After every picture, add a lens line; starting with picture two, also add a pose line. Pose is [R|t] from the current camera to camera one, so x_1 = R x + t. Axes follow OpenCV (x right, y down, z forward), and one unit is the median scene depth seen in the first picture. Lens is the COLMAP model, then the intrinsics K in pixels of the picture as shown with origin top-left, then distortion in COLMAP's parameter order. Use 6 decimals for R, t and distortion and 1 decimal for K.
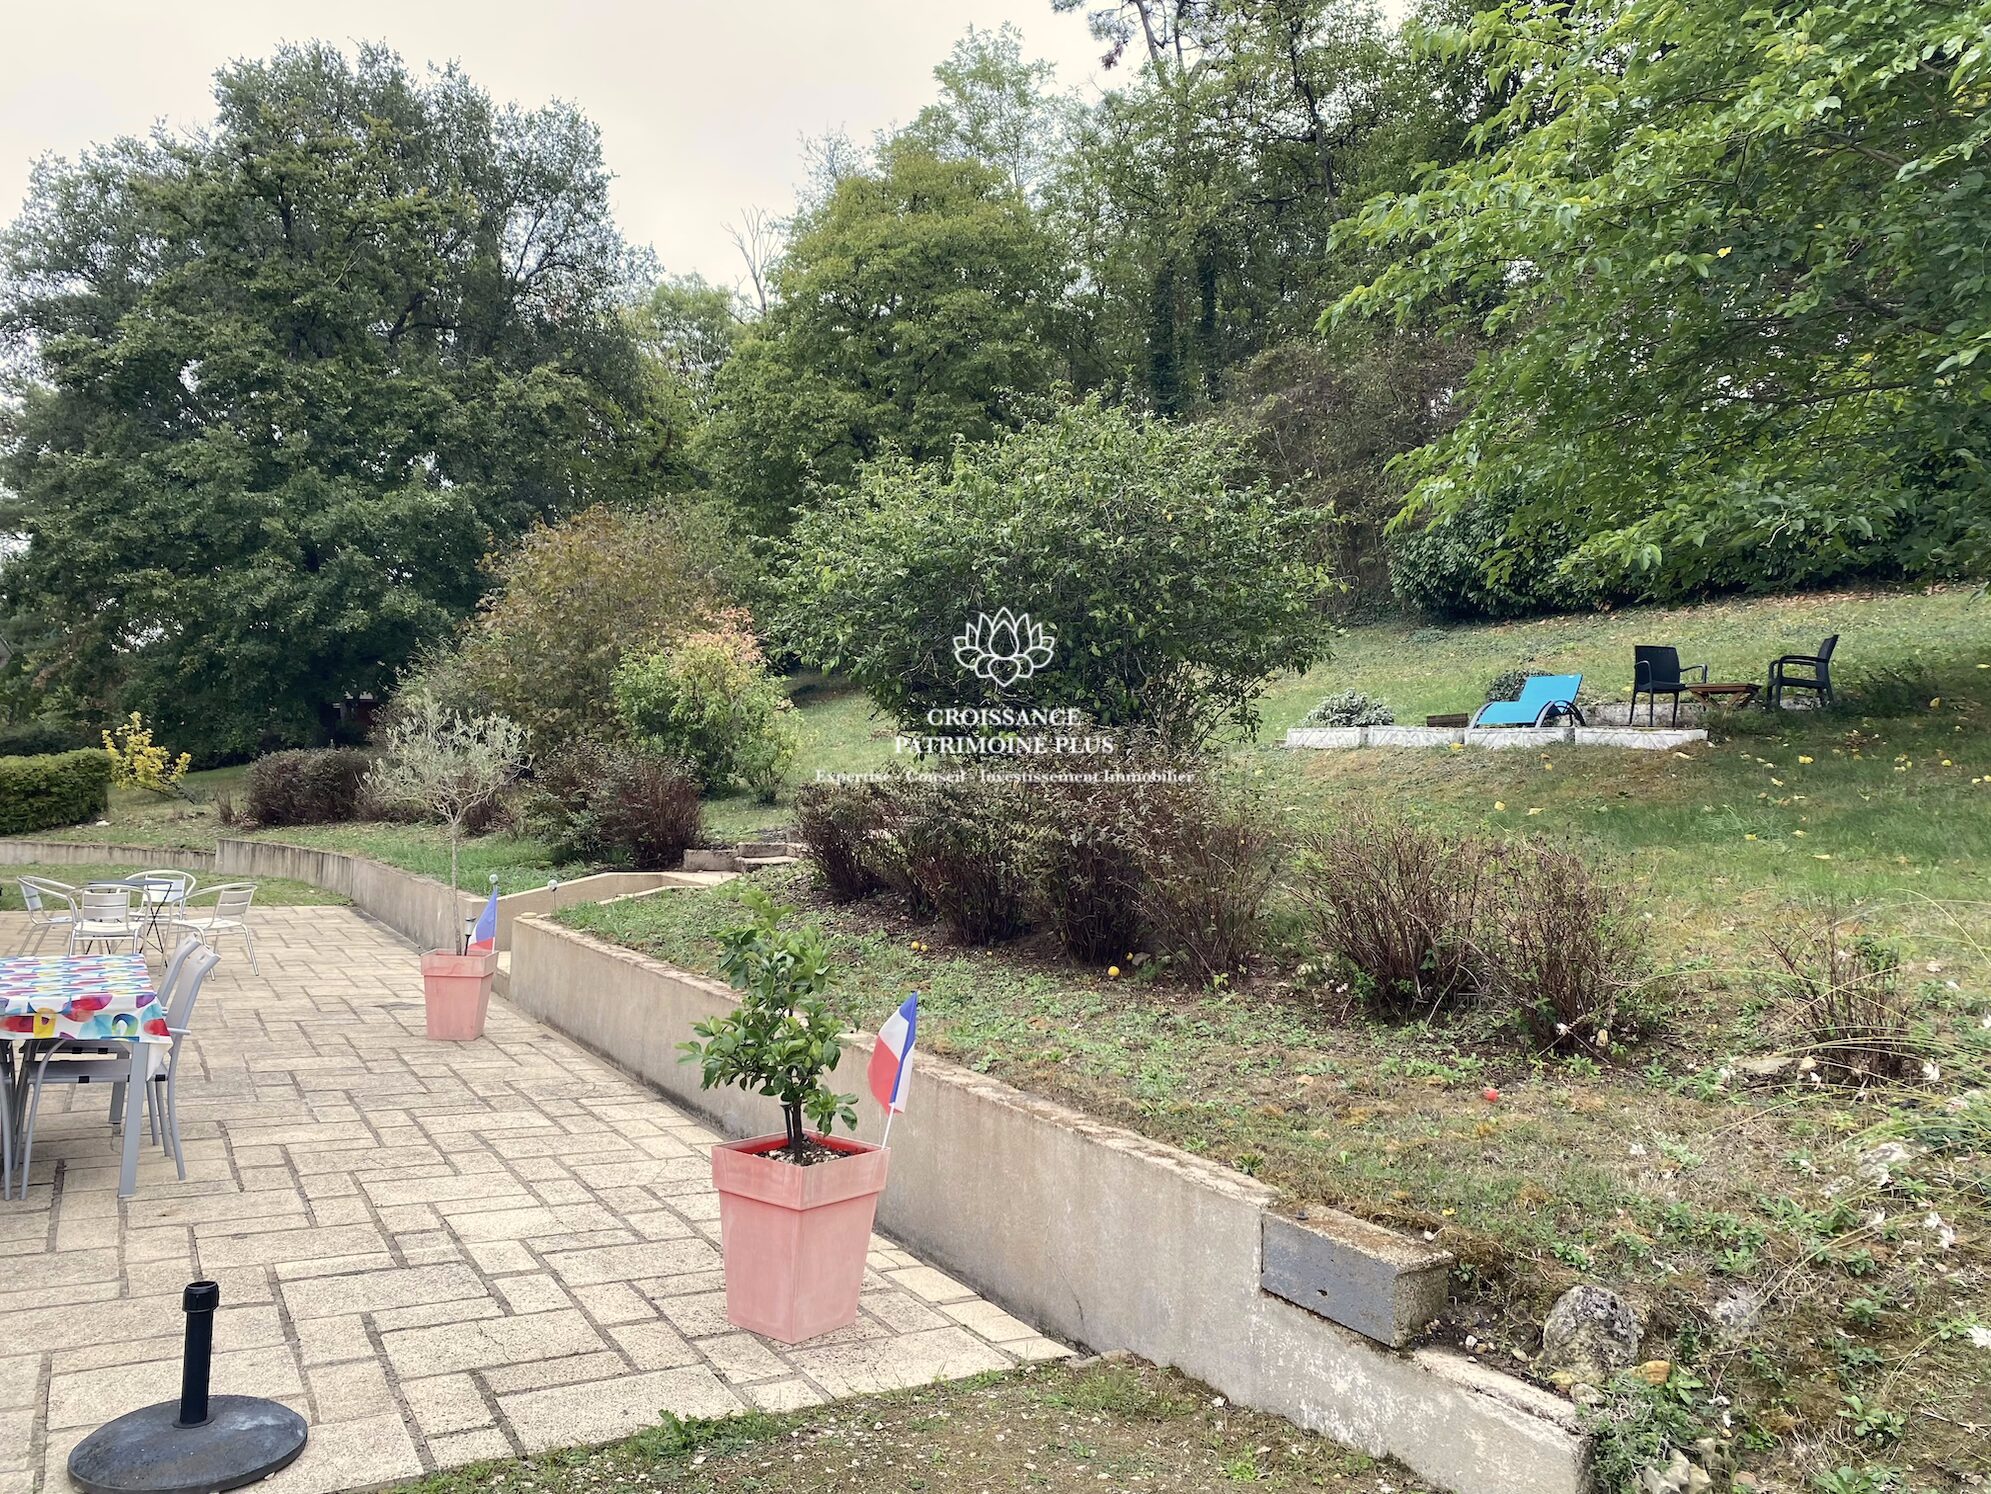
lens RADIAL K [[1524.6, 0, 997.4], [0, 1524.6, 747.6], [0, 0, 1]] dist [0.042019, -0.033148]
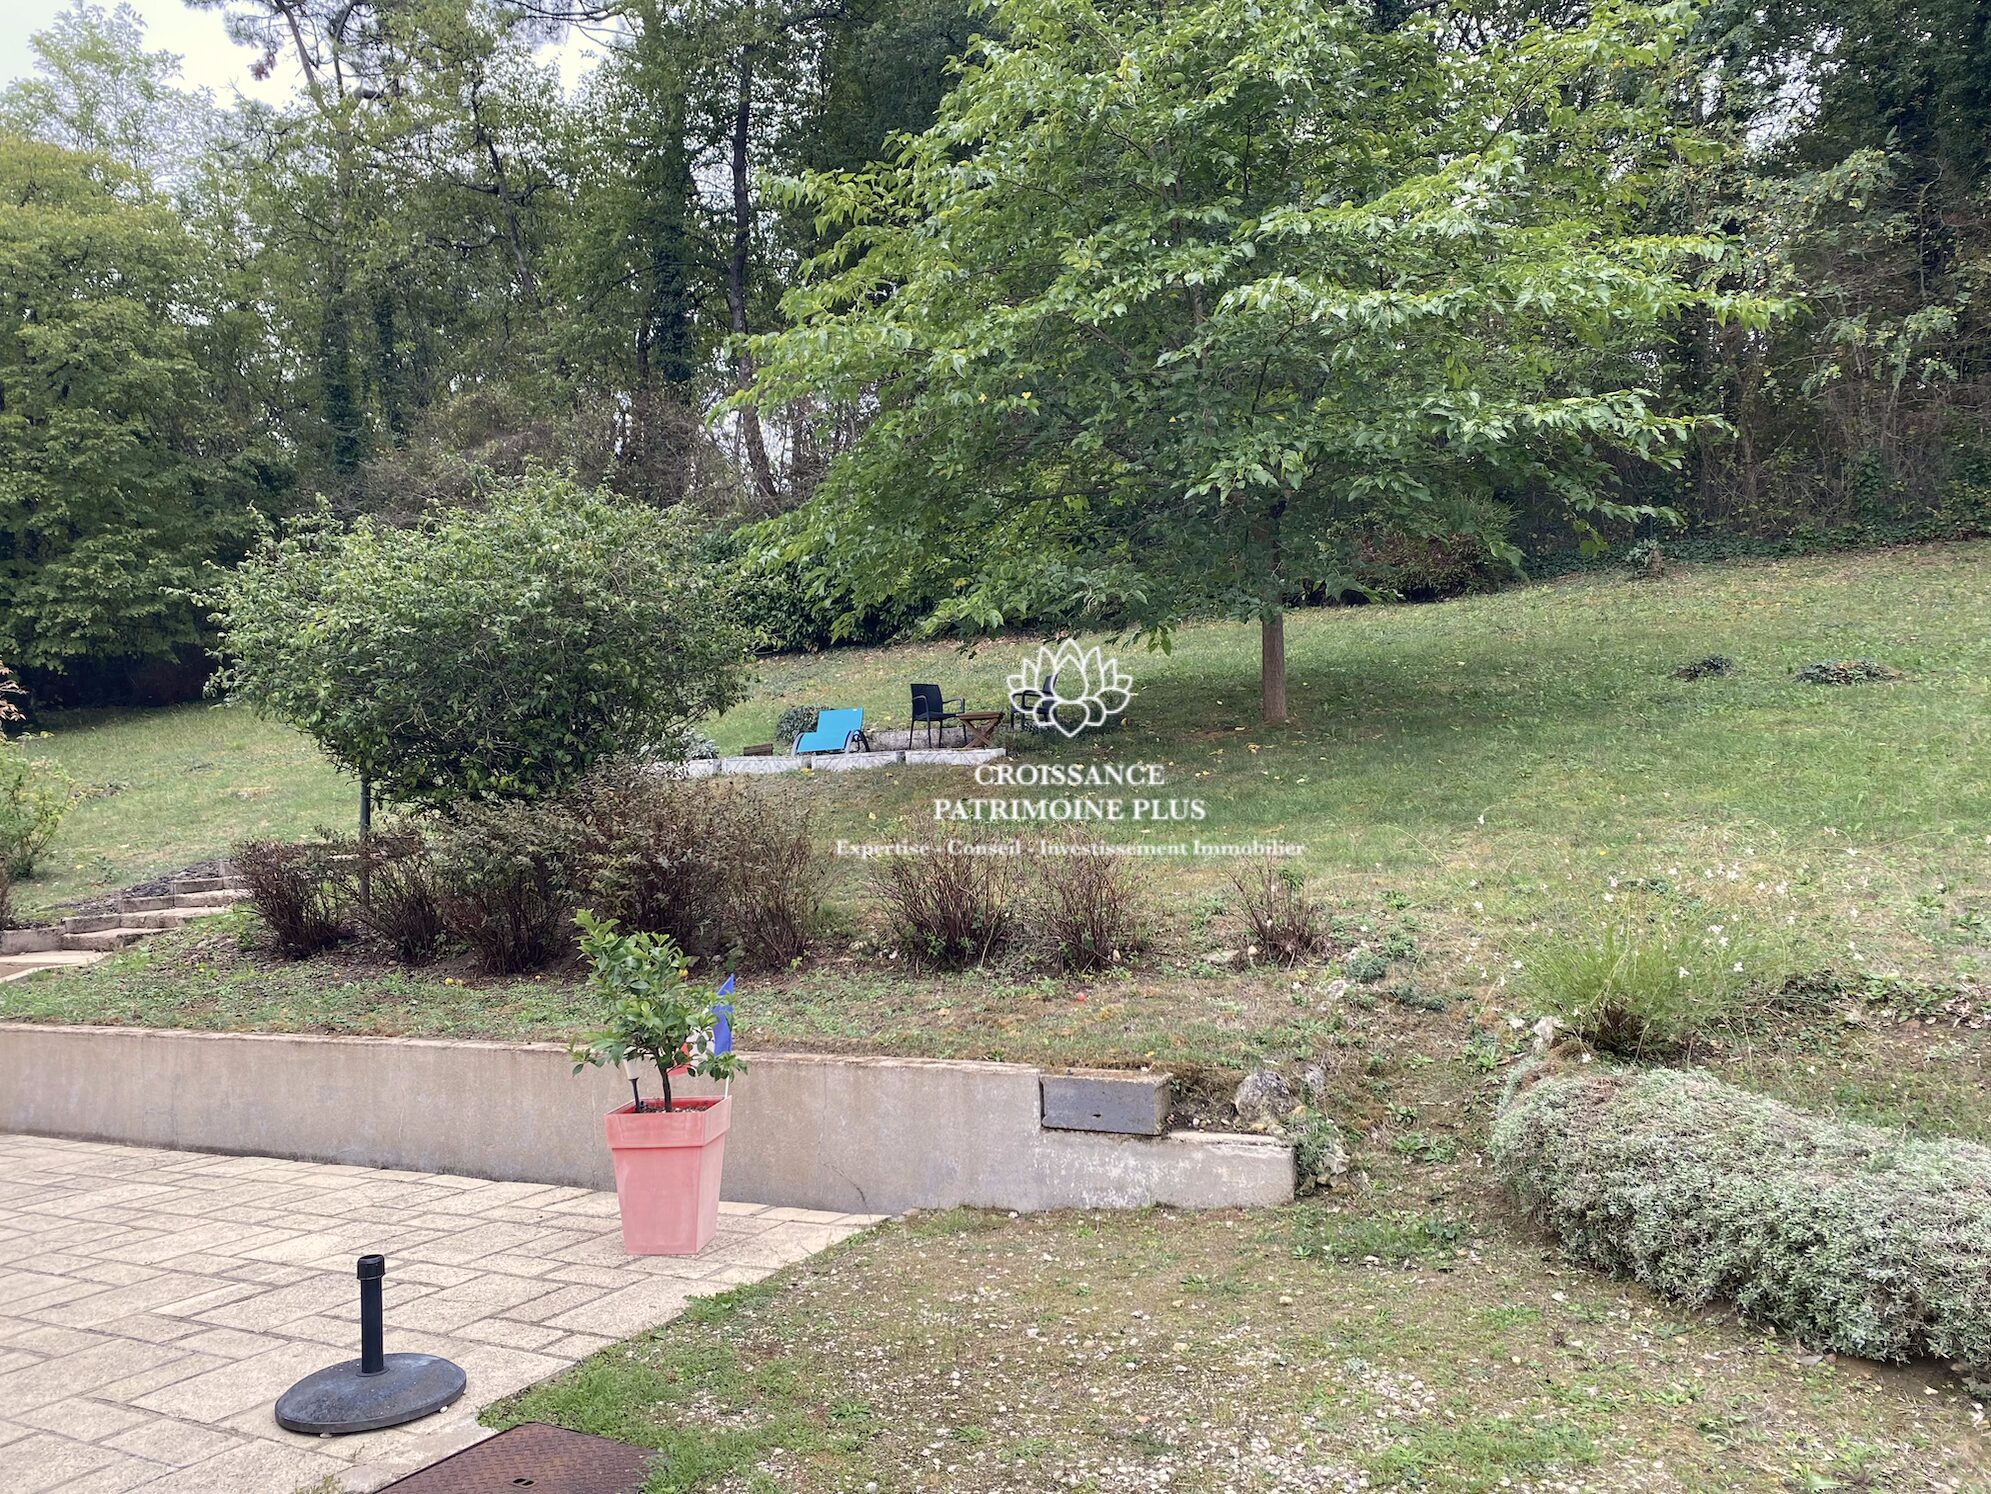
lens RADIAL K [[1524.6, 0, 981.3], [0, 1524.6, 747.3], [0, 0, 1]] dist [0.042019, -0.033148]
pose [[0.847307, -0.041008, 0.529518, -0.196360], [0.052963, 0.998569, -0.007416, -0.002944], [-0.528456, 0.034328, 0.848266, -0.072940]]
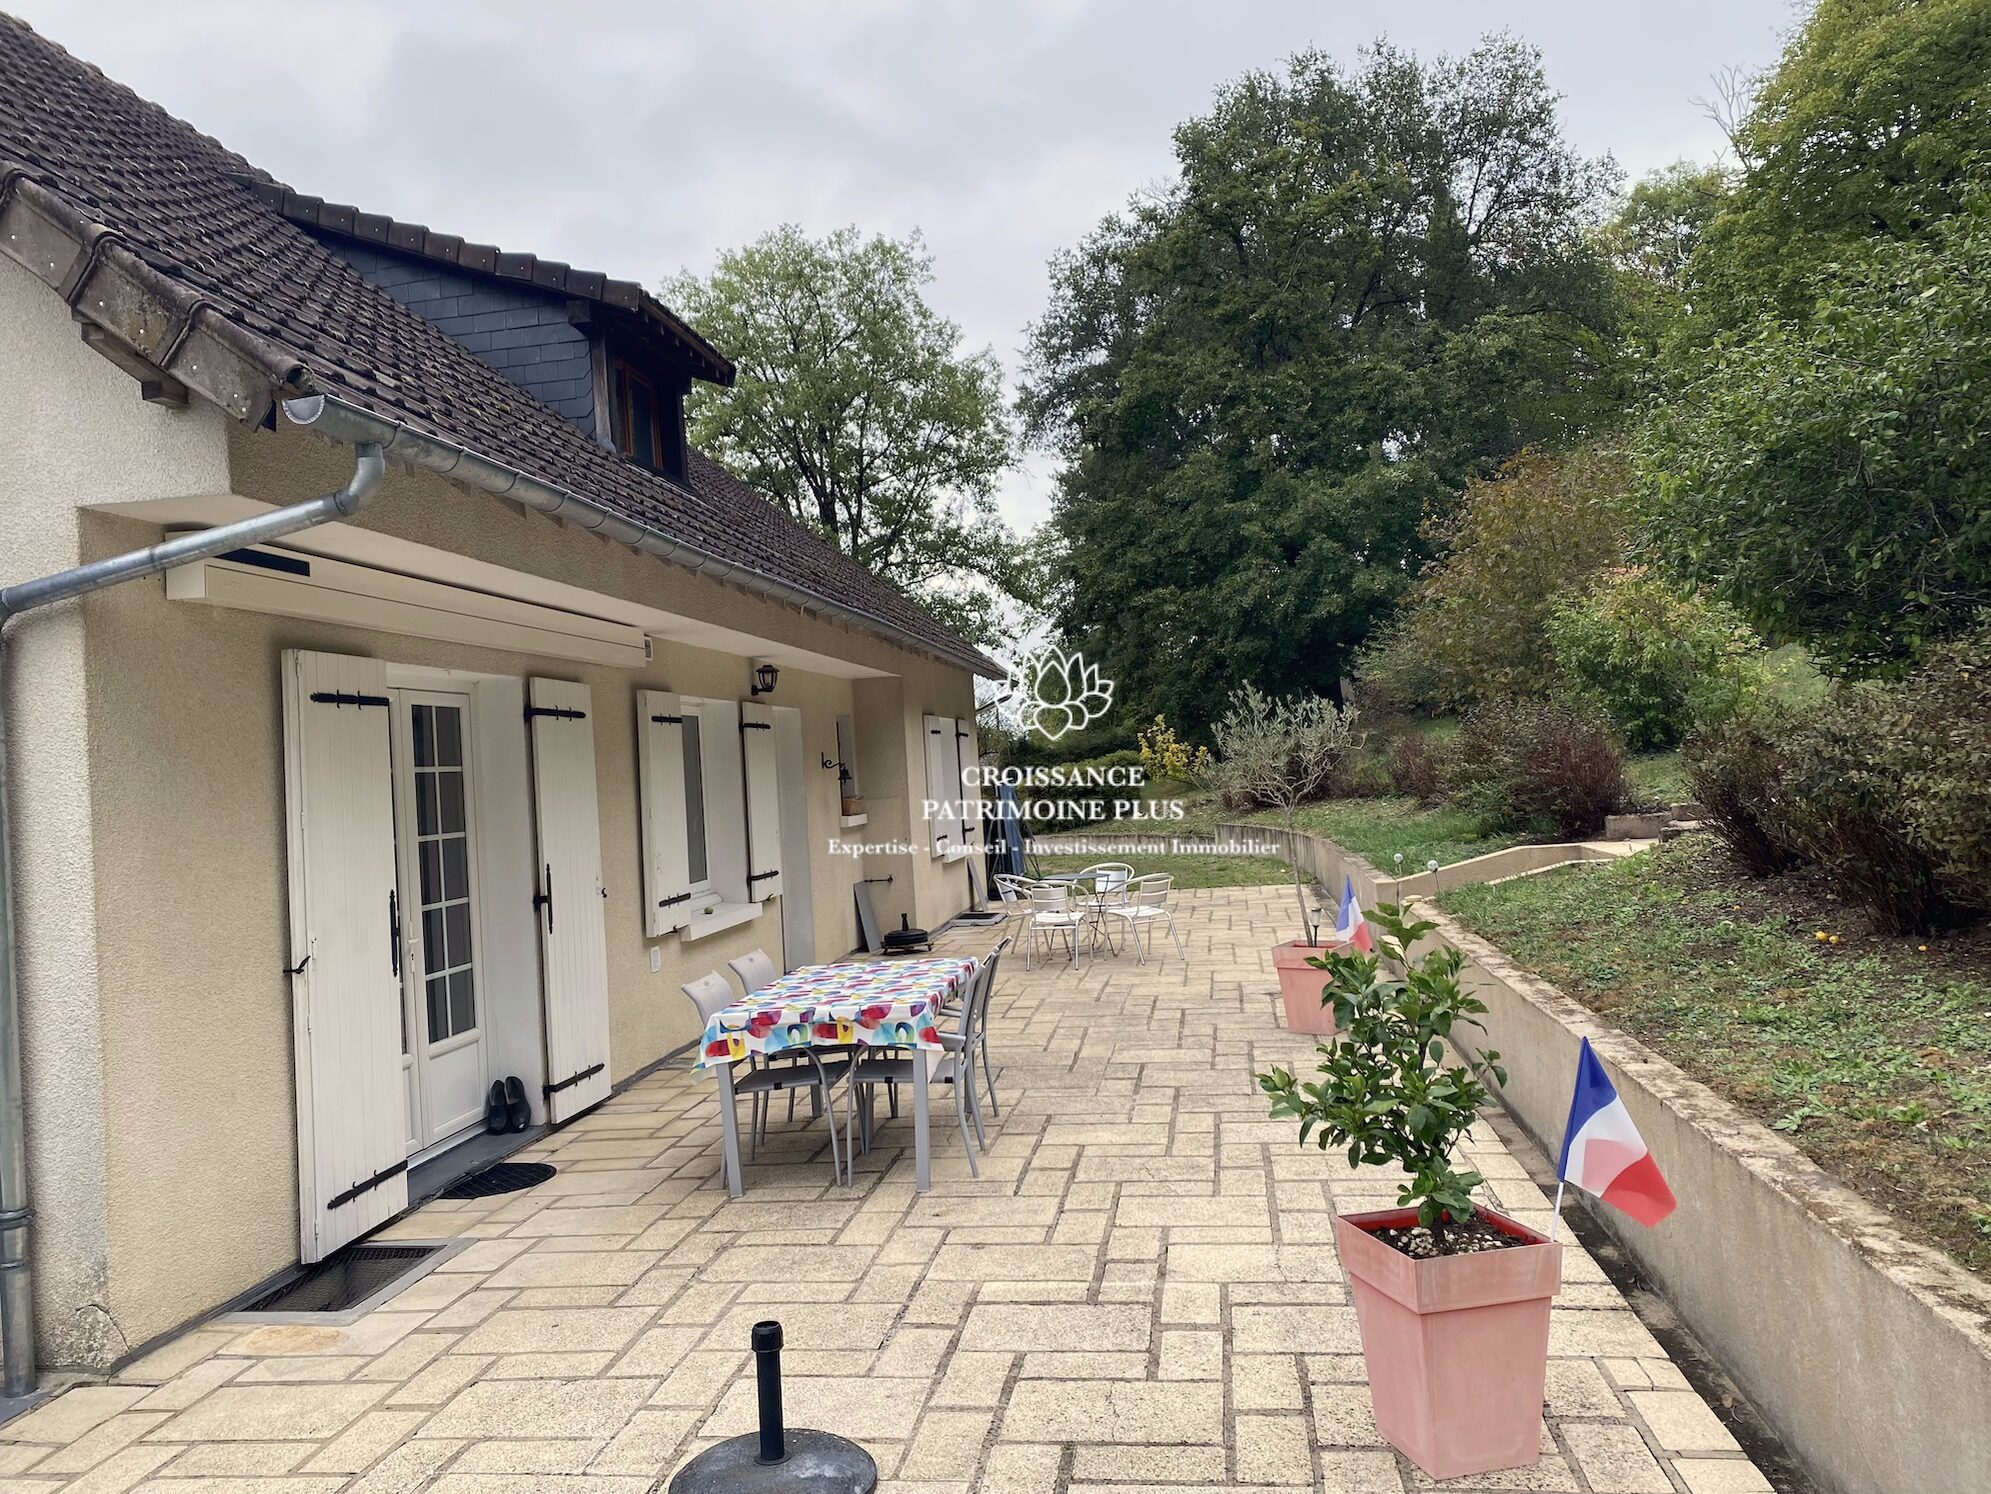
lens RADIAL K [[1524.6, 0, 981.1], [0, 1524.6, 718.2], [0, 0, 1]] dist [0.042019, -0.033148]
pose [[0.775956, -0.104534, -0.622065, 0.072746], [0.108916, 0.993564, -0.031102, -0.000885], [0.621313, -0.043619, 0.782348, 0.083340]]
